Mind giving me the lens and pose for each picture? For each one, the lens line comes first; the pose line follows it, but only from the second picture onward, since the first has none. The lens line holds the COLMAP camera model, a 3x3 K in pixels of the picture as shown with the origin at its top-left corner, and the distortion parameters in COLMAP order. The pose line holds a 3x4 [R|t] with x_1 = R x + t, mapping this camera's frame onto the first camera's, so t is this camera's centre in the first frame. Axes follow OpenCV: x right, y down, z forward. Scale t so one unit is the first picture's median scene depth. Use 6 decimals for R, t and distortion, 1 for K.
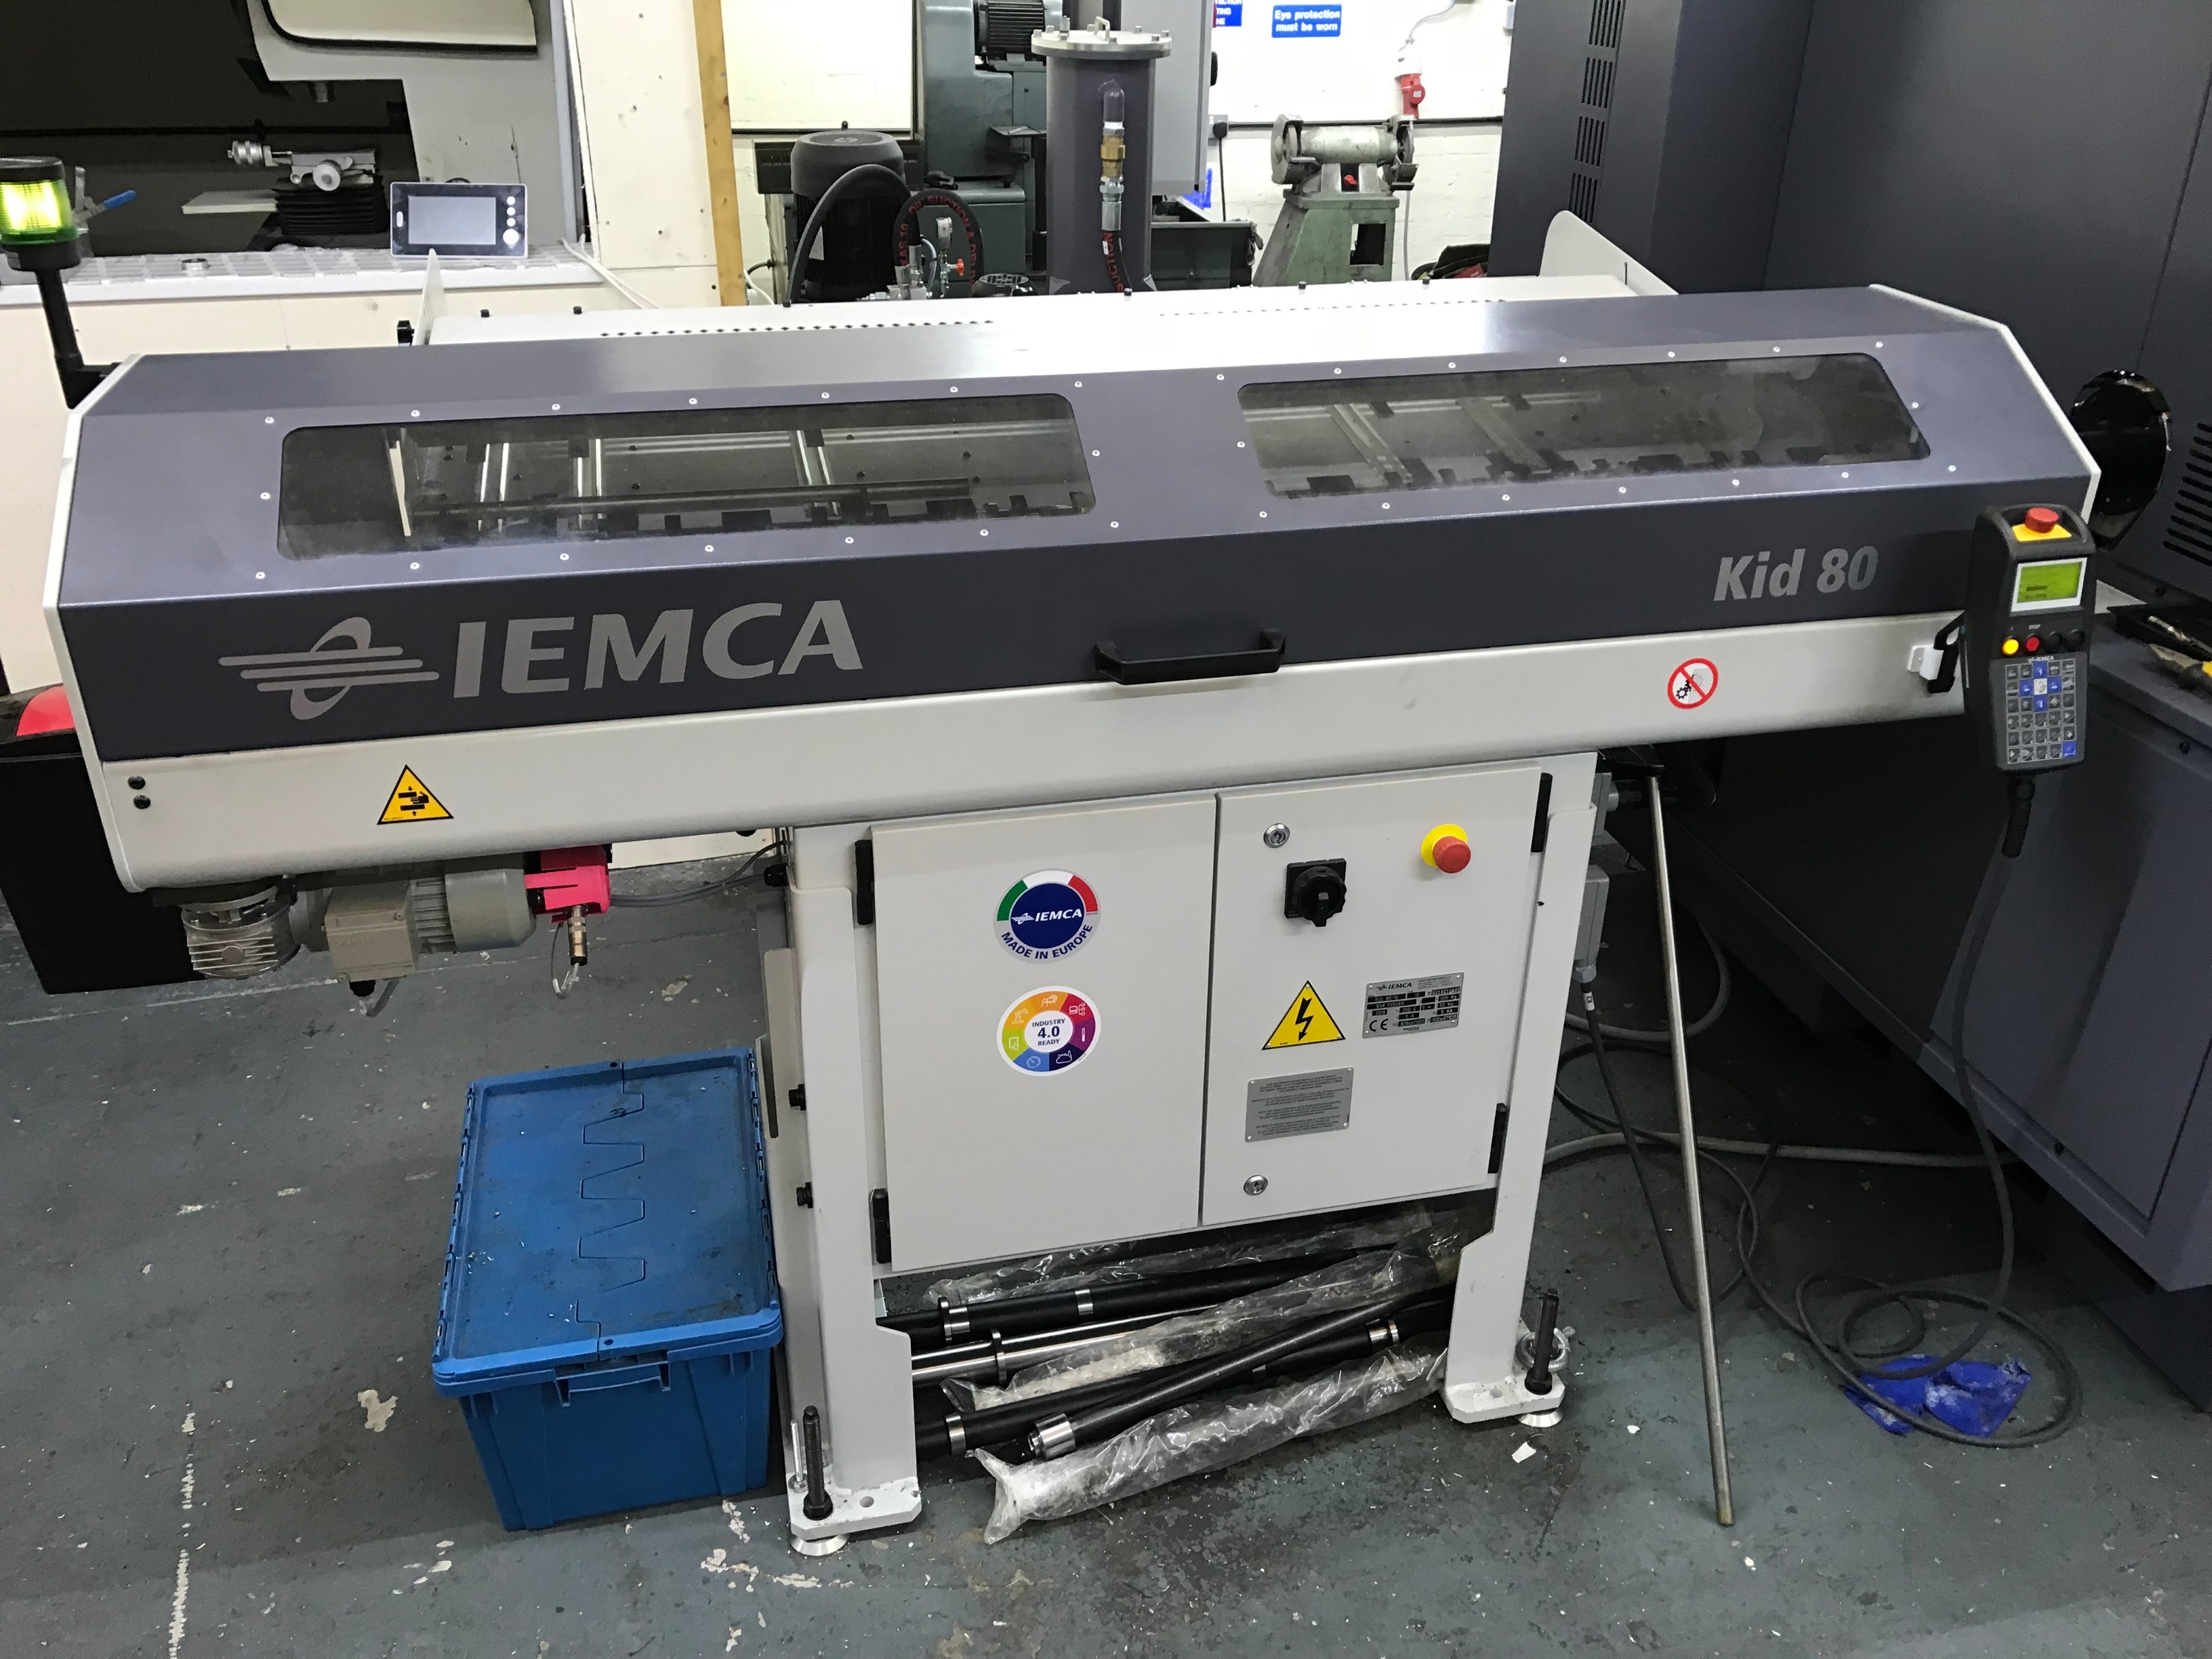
lens RADIAL K [[1810.4, 0, 1106.0], [0, 1810.4, 829.5], [0, 0, 1]] dist [0.005892, 0.007313]
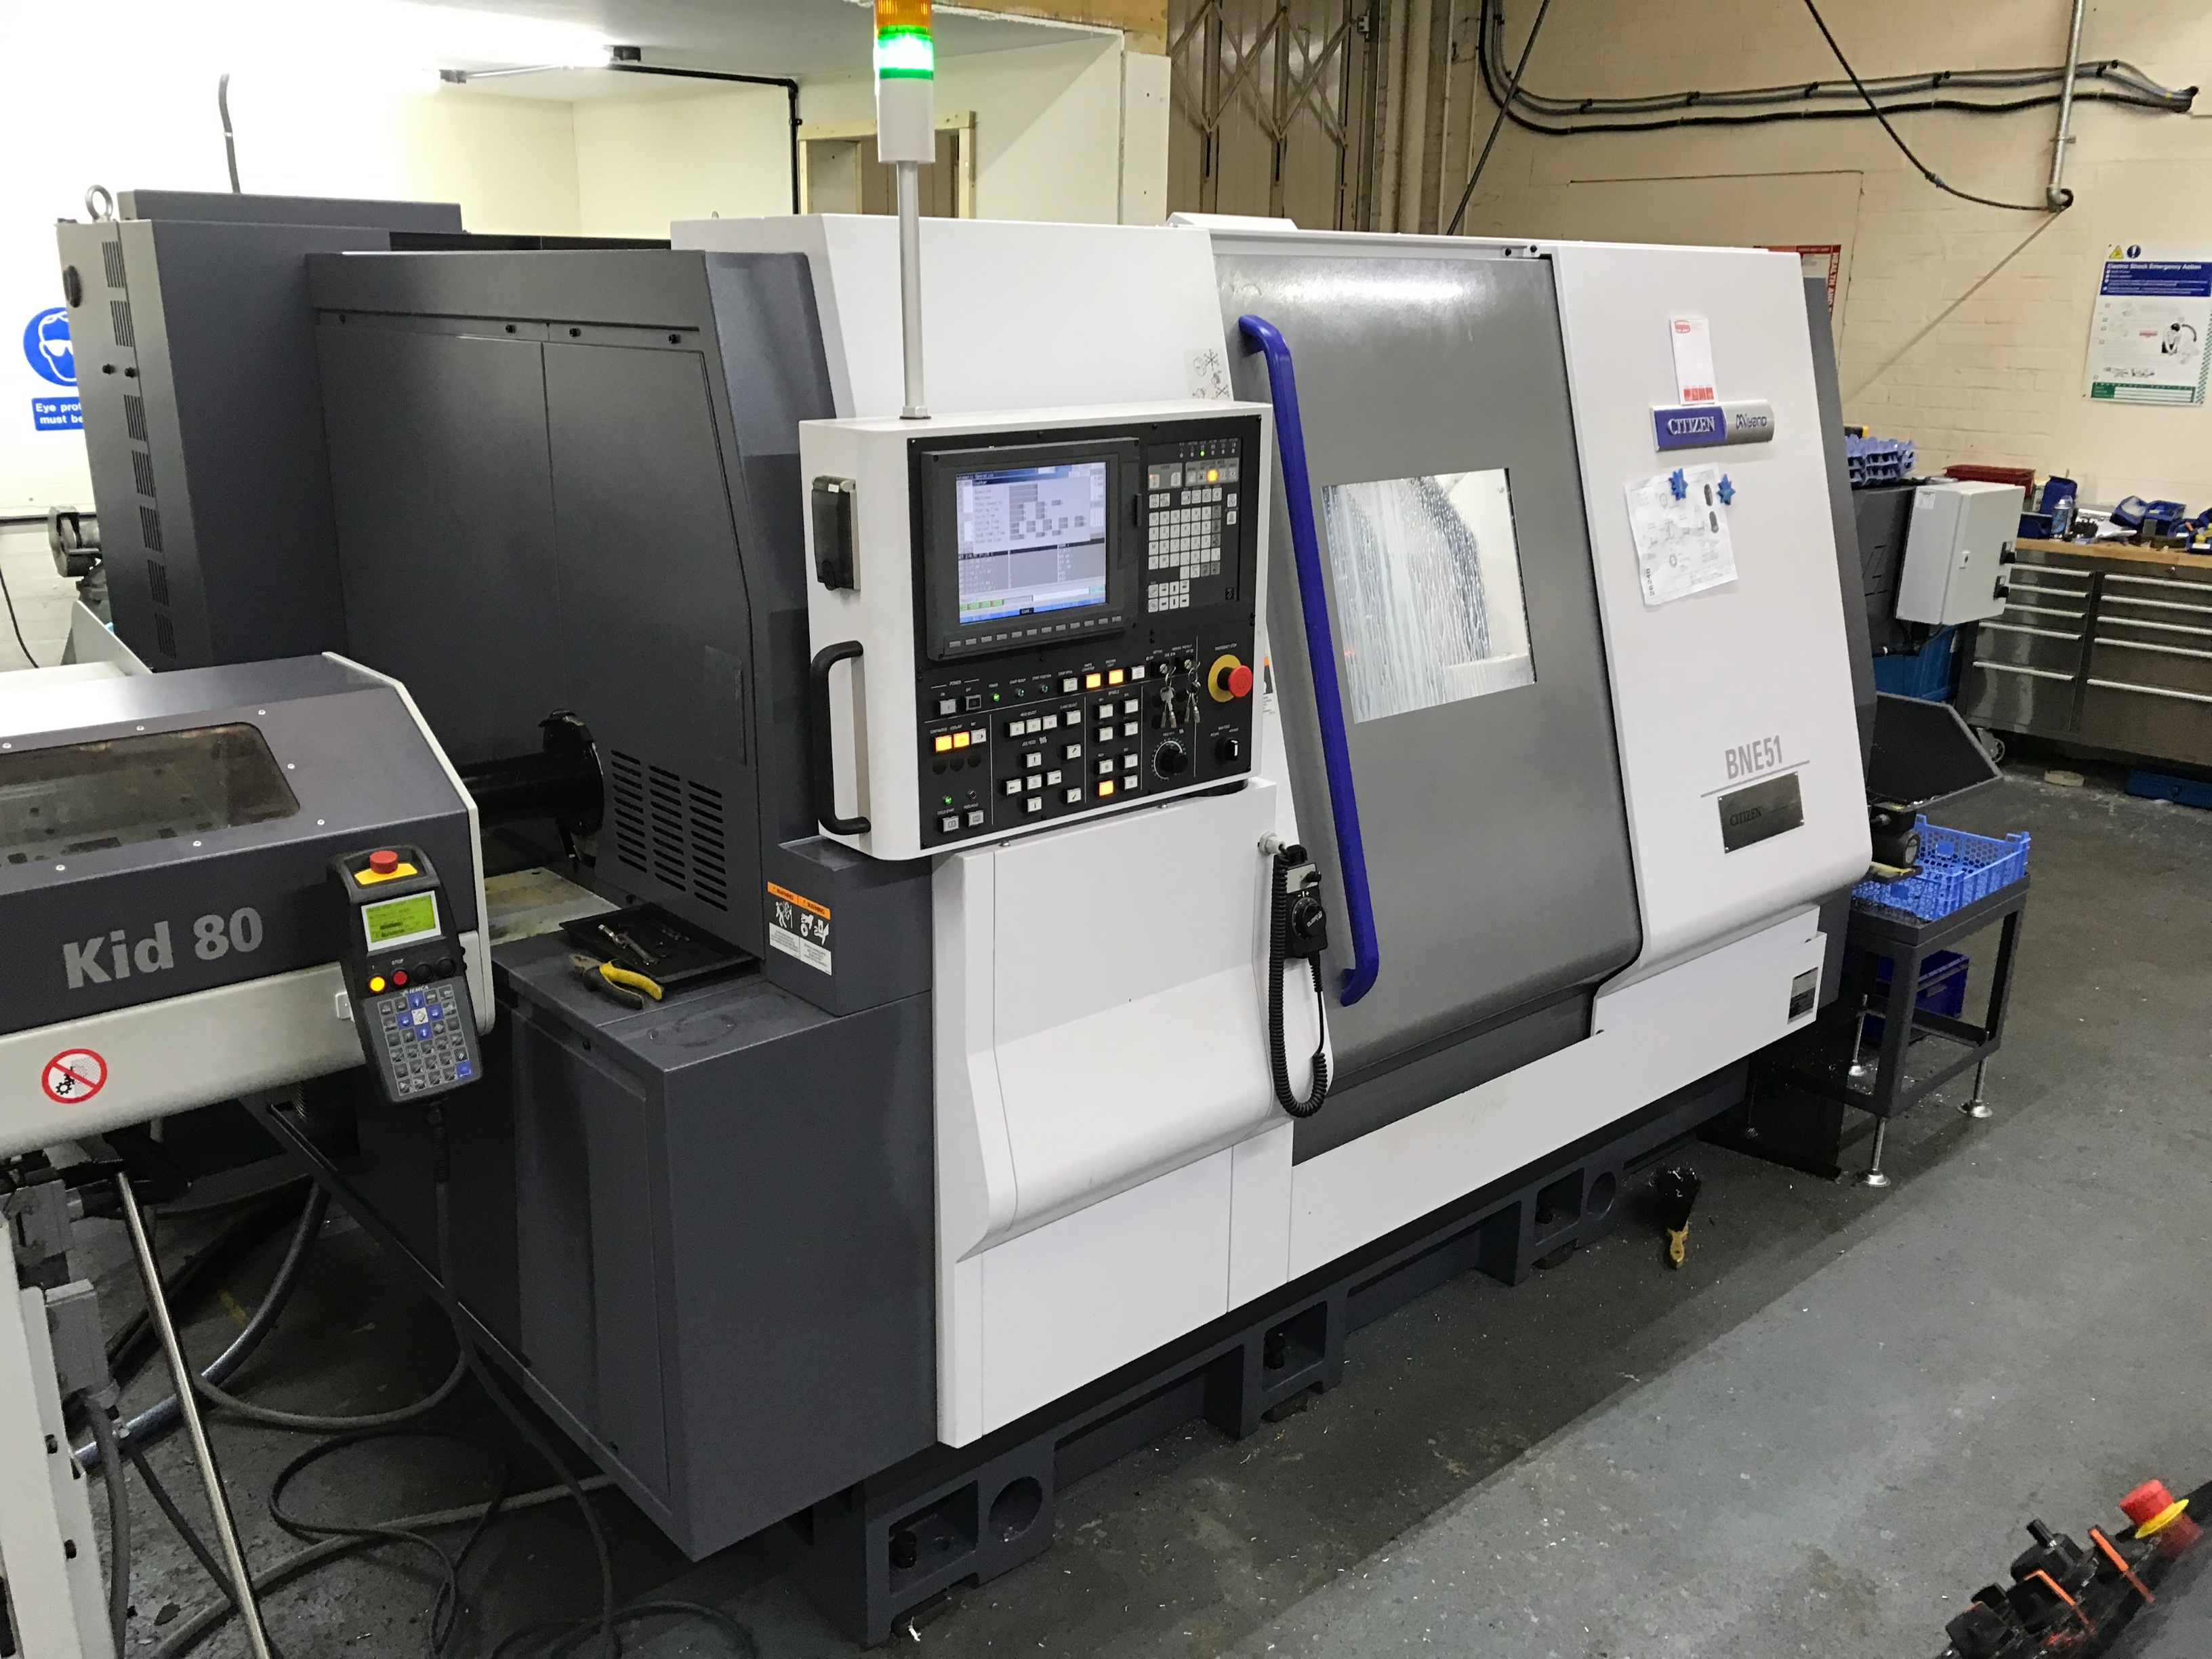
lens RADIAL K [[1806.8, 0, 1099.0], [0, 1806.8, 838.5], [0, 0, 1]] dist [0.069621, -0.095188]
pose [[0.877043, -0.137603, 0.460284, 0.375791], [0.218573, 0.967489, -0.127245, 0.039306], [-0.427810, 0.212205, 0.878605, -0.102871]]
